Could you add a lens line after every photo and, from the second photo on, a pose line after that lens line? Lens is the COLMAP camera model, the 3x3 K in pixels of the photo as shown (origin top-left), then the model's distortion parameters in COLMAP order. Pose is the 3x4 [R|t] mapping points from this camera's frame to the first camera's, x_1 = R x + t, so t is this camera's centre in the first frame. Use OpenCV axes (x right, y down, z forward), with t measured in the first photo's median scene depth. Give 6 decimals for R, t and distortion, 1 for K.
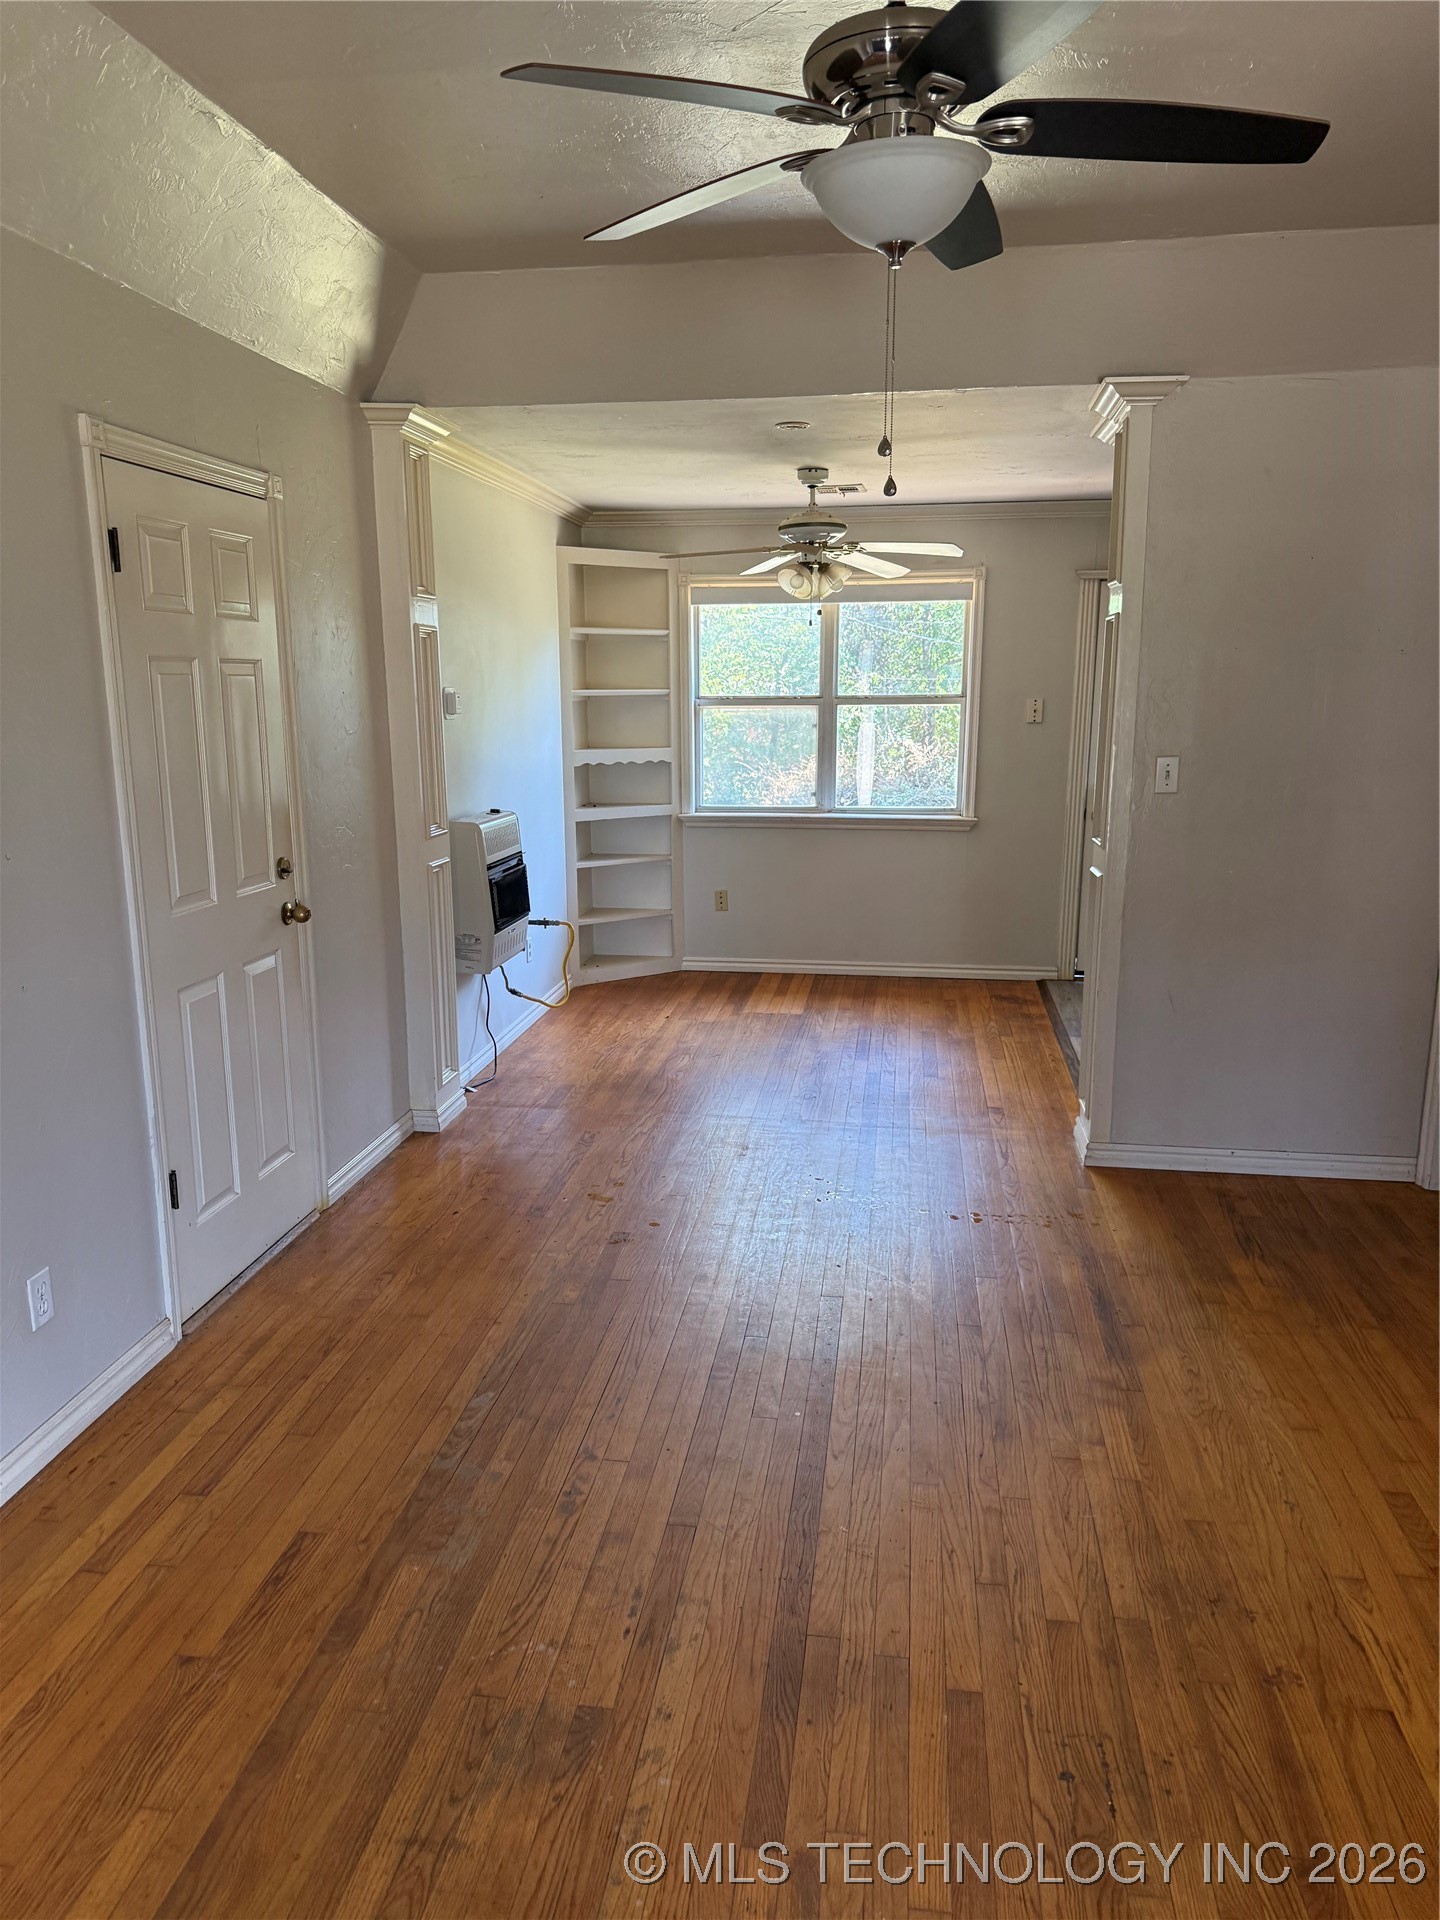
lens RADIAL K [[1340.6, 0, 720.0], [0, 1340.6, 960.0], [0, 0, 1]] dist [-0.005761, -0.007676]
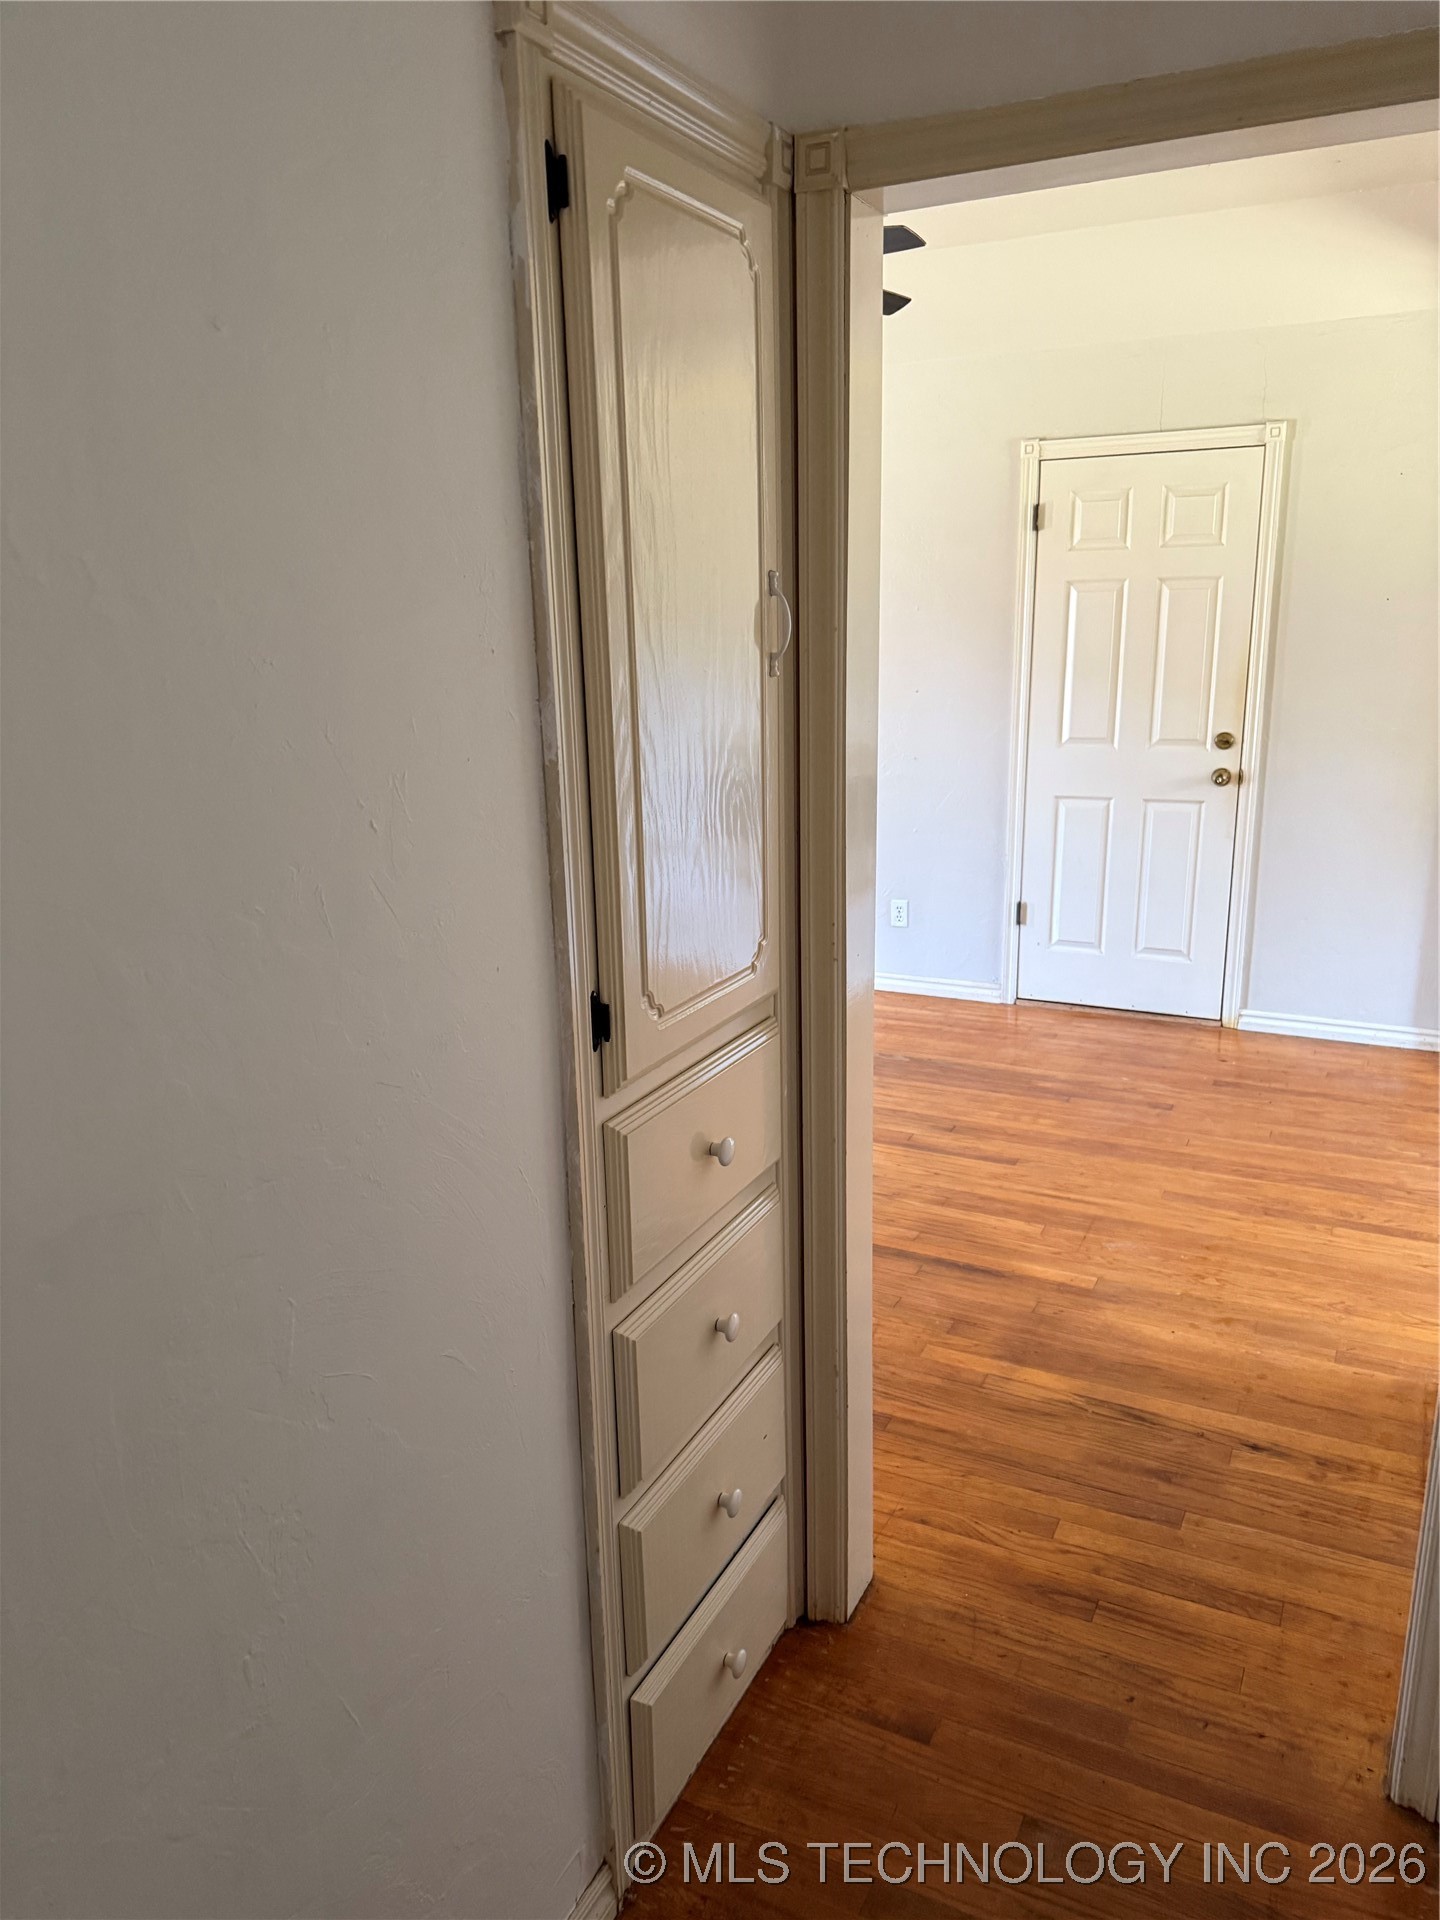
lens RADIAL K [[1372.7, 0, 720.0], [0, 1372.7, 960.0], [0, 0, 1]] dist [-0.007844, -0.008467]
pose [[-0.314130, 0.248047, -0.916403, 1.105624], [-0.173340, 0.934055, 0.312243, -0.203916], [0.933422, 0.256934, -0.250418, 0.966737]]
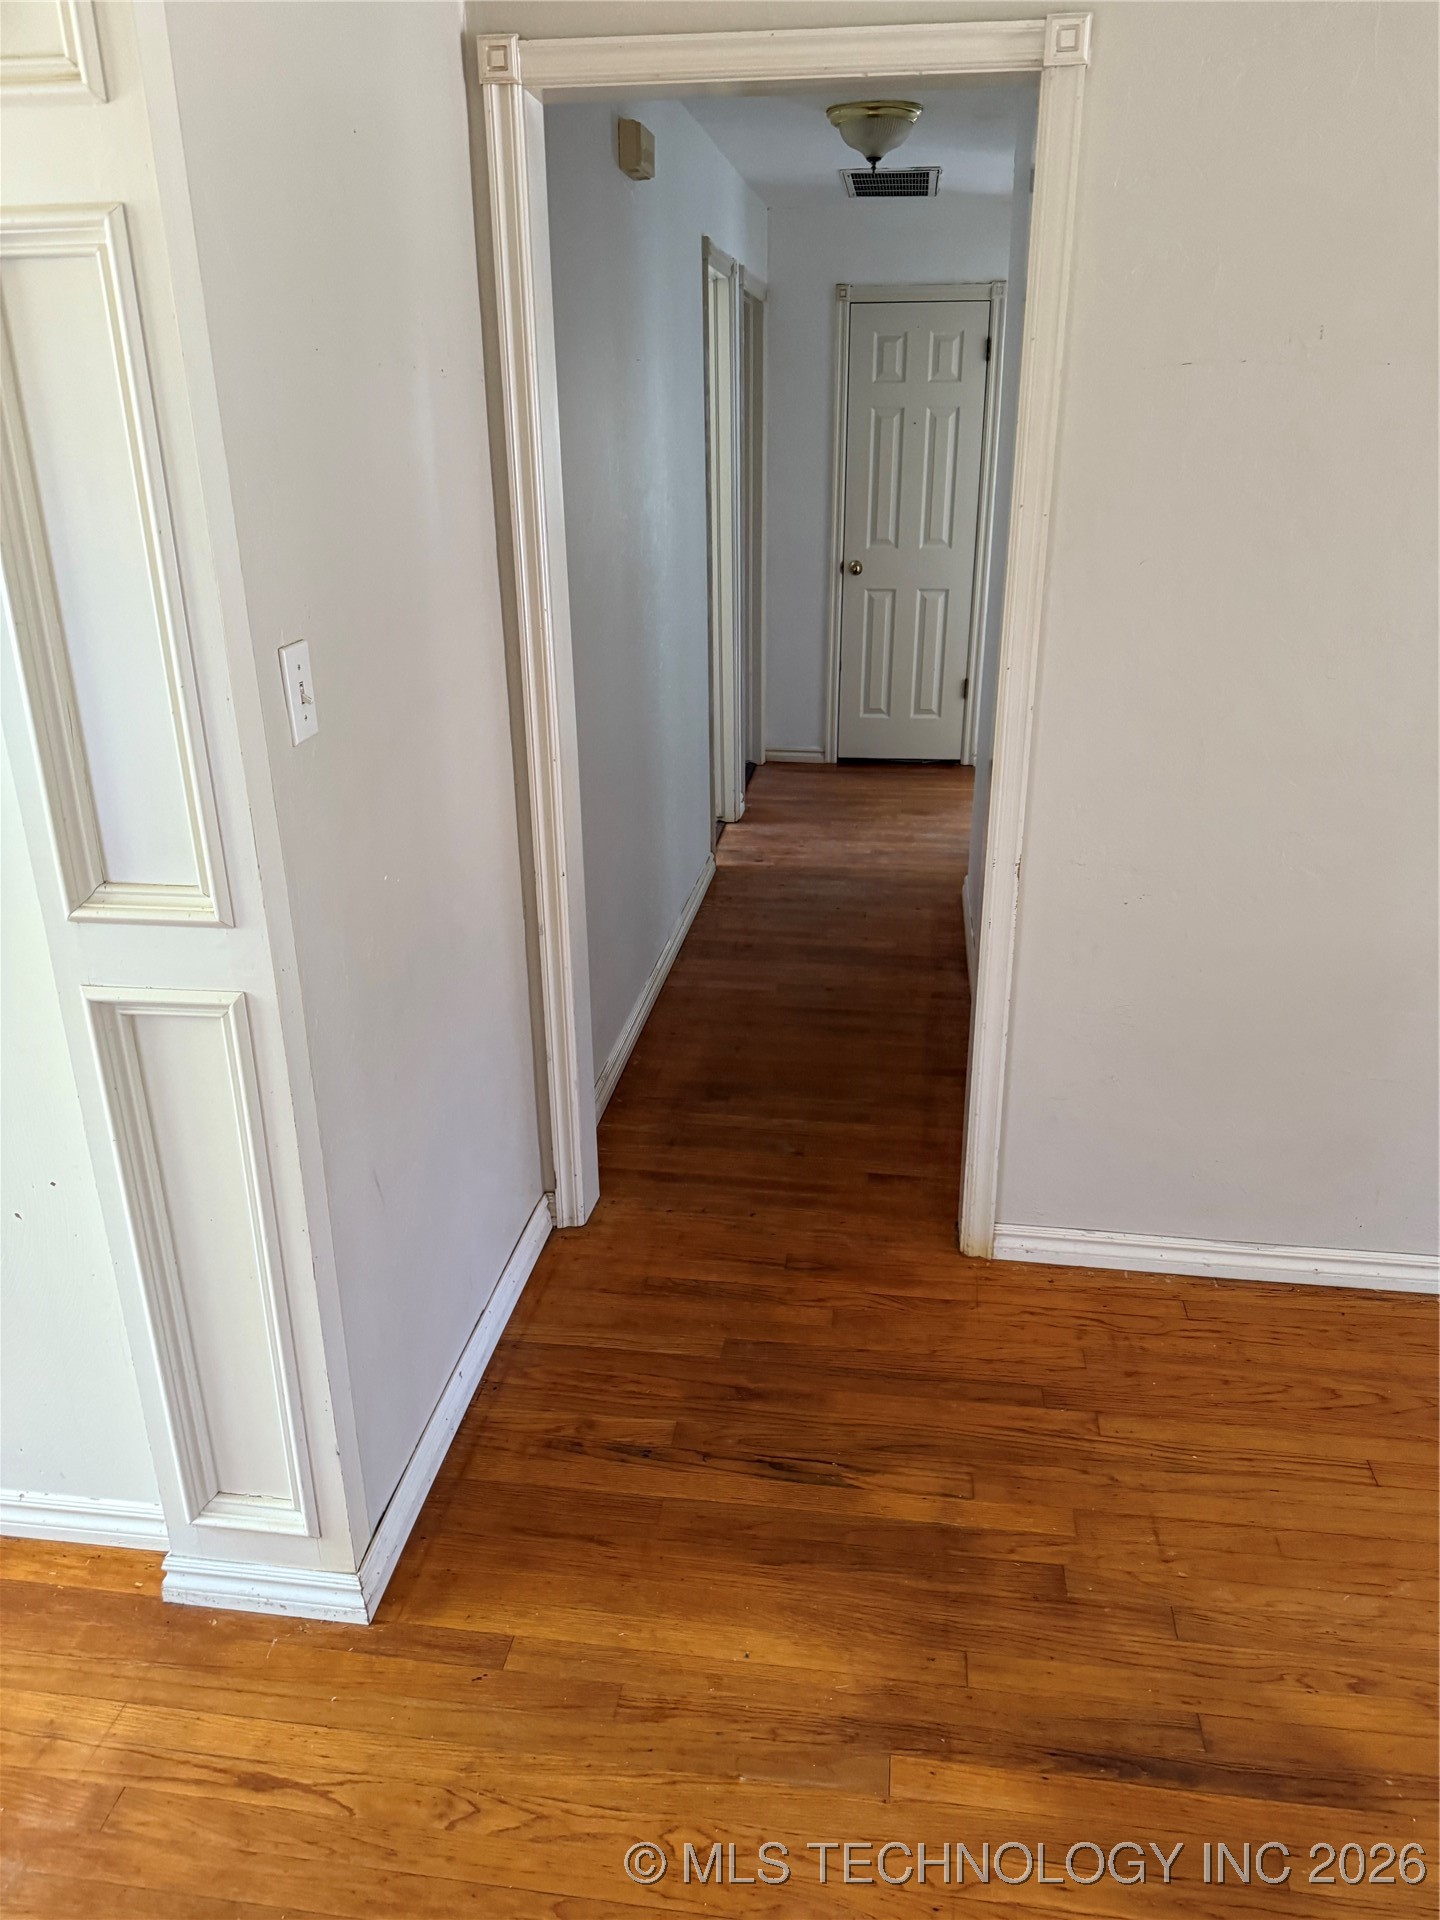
lens RADIAL K [[1340.6, 0, 720.0], [0, 1340.6, 960.0], [0, 0, 1]] dist [-0.005761, -0.007676]
pose [[-0.011920, -0.369907, 0.928992, -0.056631], [0.206807, 0.908059, 0.364225, -0.208999], [-0.978309, 0.196463, 0.065675, 0.997499]]
